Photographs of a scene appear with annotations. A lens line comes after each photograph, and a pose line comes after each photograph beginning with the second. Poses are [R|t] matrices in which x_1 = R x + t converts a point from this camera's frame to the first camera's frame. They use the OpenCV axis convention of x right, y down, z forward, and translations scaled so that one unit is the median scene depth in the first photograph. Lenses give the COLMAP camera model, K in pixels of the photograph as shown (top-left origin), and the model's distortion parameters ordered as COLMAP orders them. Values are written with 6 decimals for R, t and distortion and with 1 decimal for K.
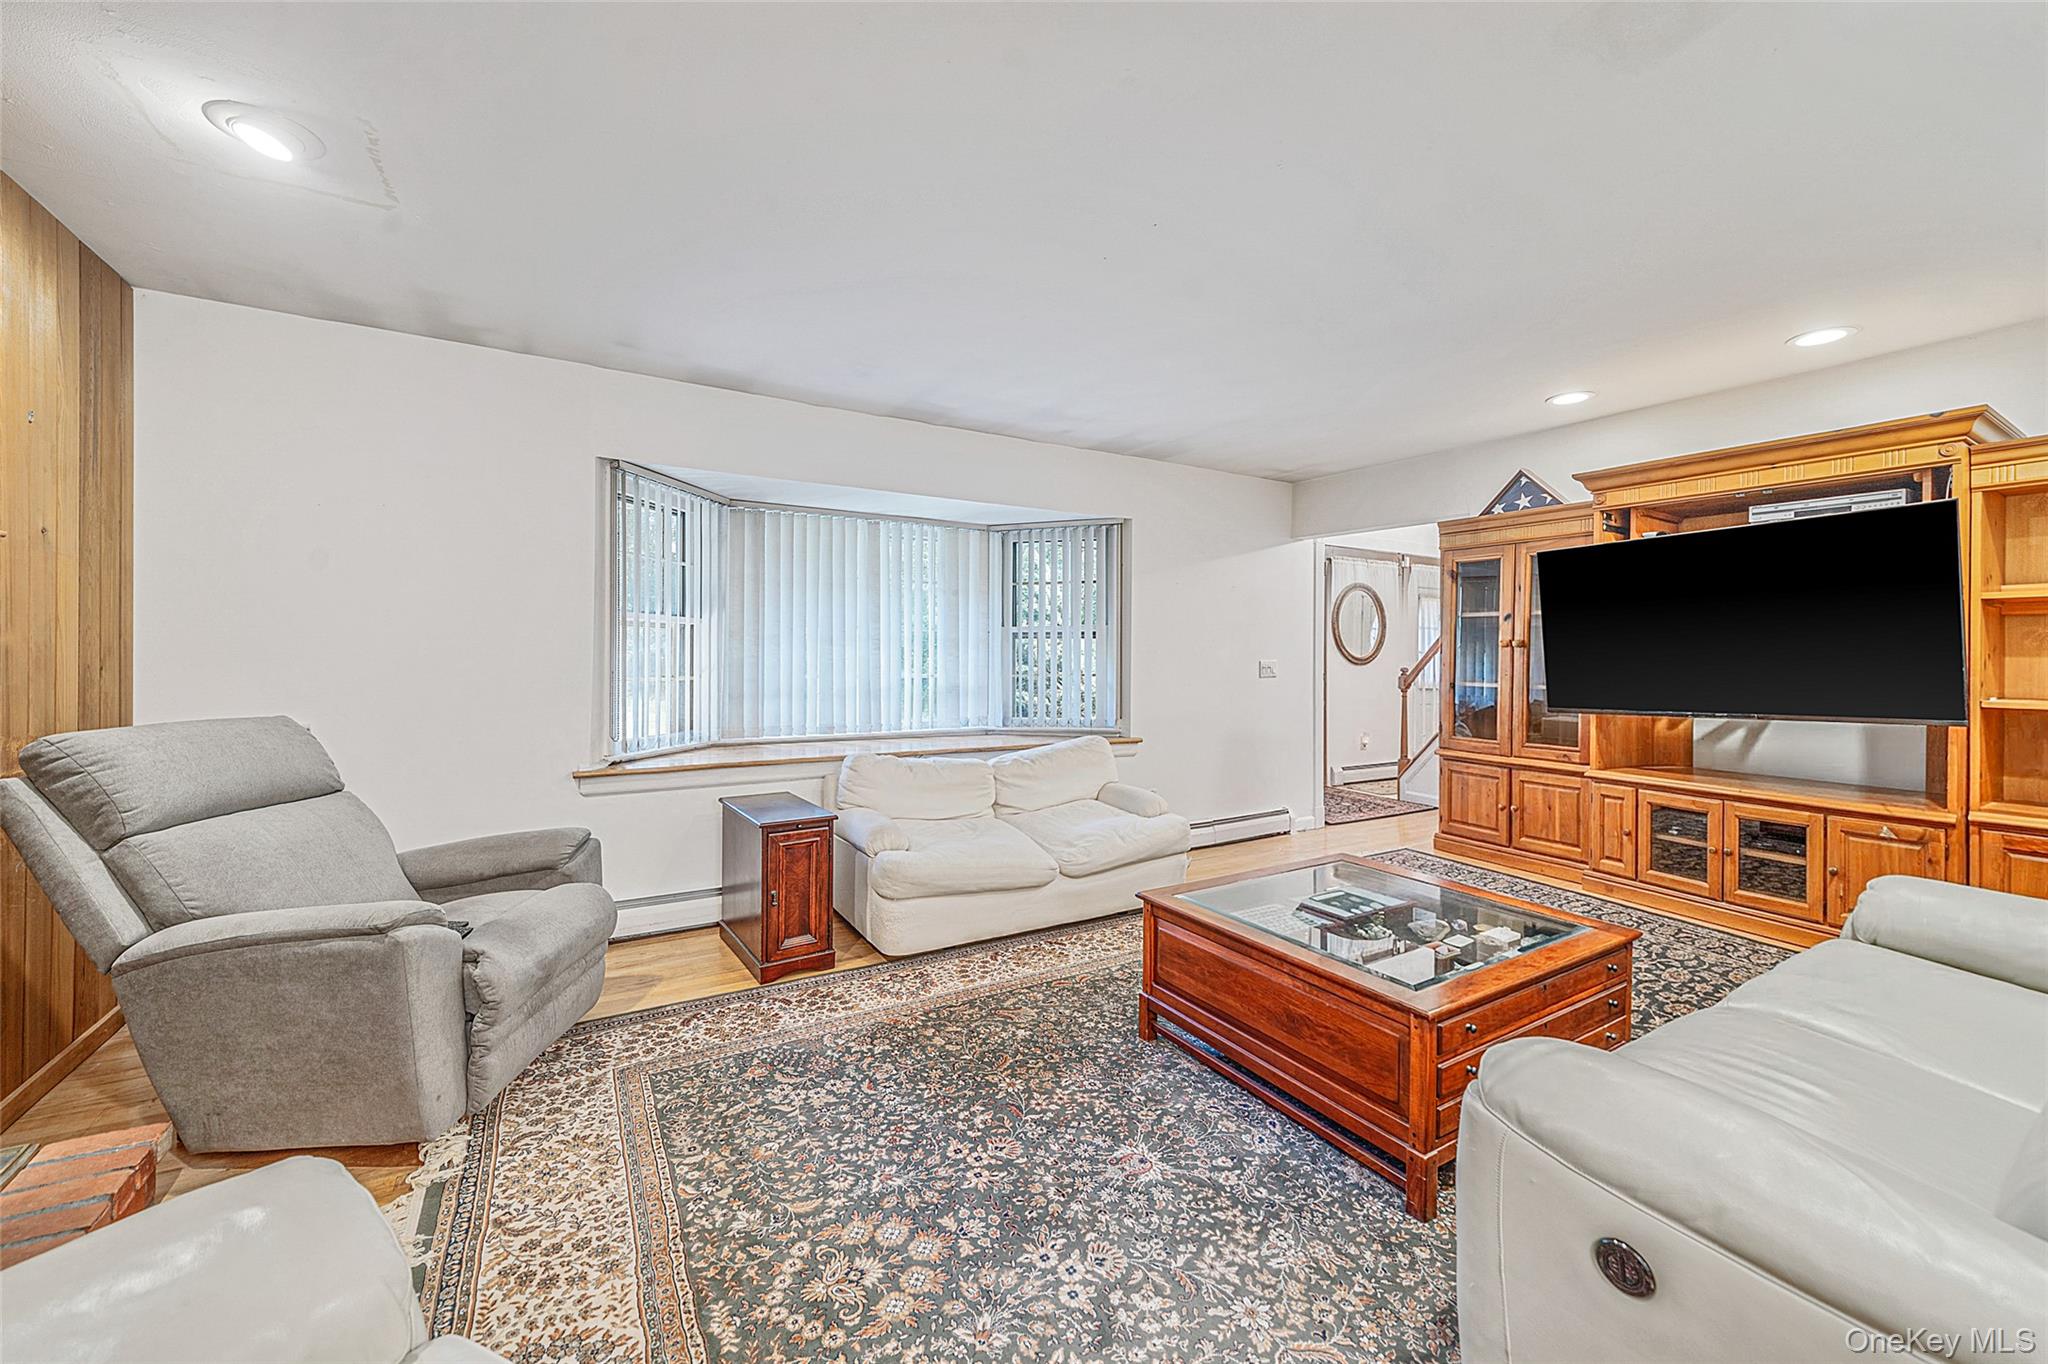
lens RADIAL K [[784.9, 0, 1033.4], [0, 784.9, 667.5], [0, 0, 1]] dist [0.000396, -0.000001]
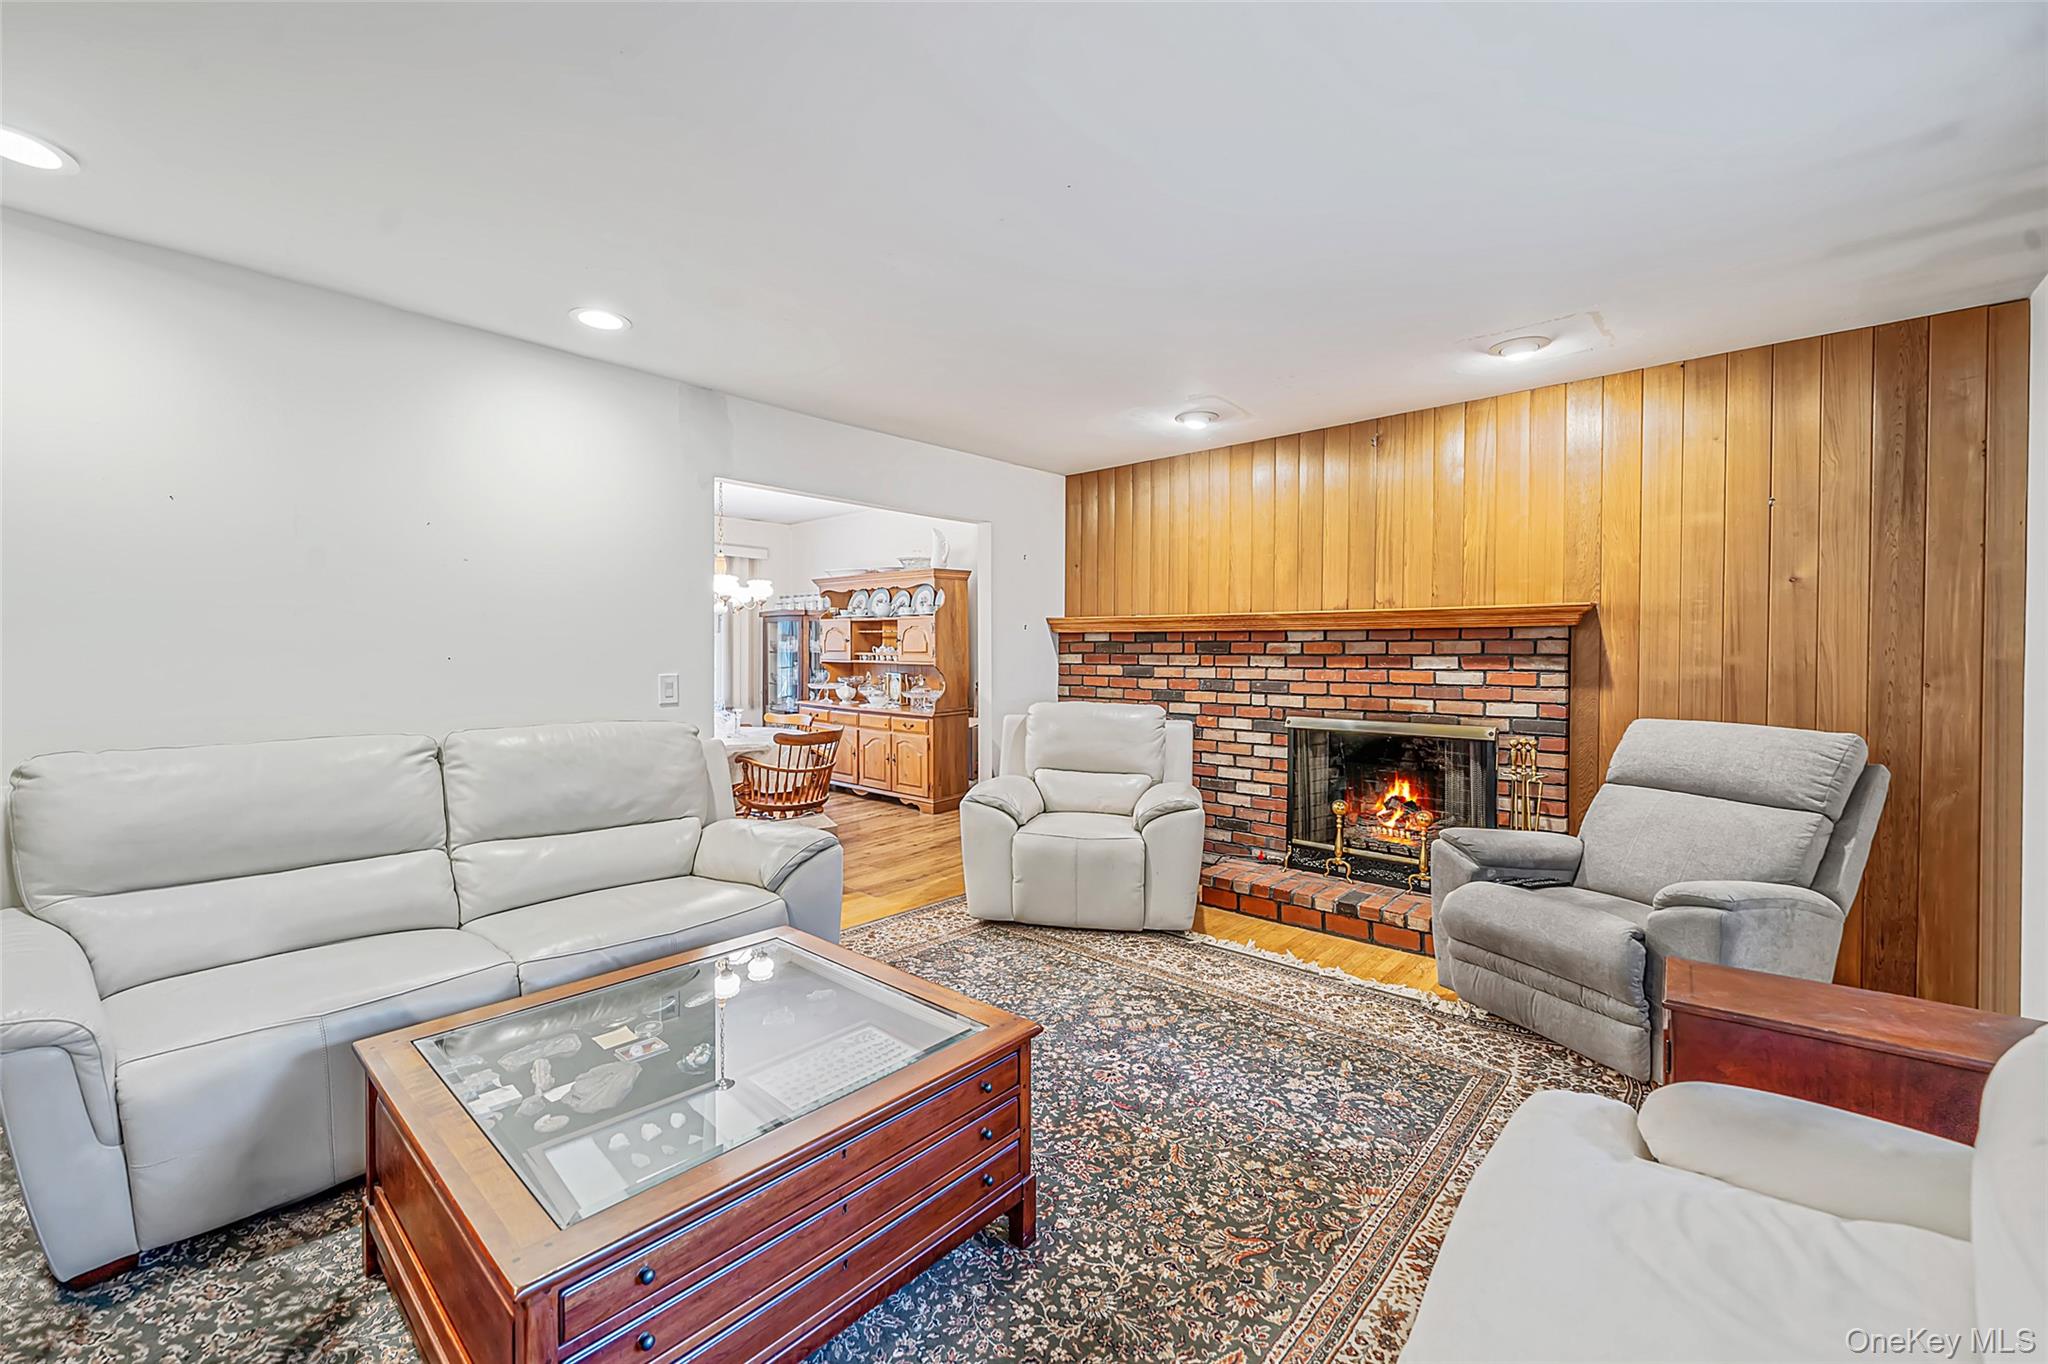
lens RADIAL K [[829.1, 0, 1030.4], [0, 829.1, 665.5], [0, 0, 1]] dist [-0.000678, -0.000018]
pose [[-0.955642, -0.006326, -0.294461, 0.412548], [-0.013375, 0.999670, 0.021929, -0.040103], [0.294226, 0.024895, -0.955412, 1.960226]]
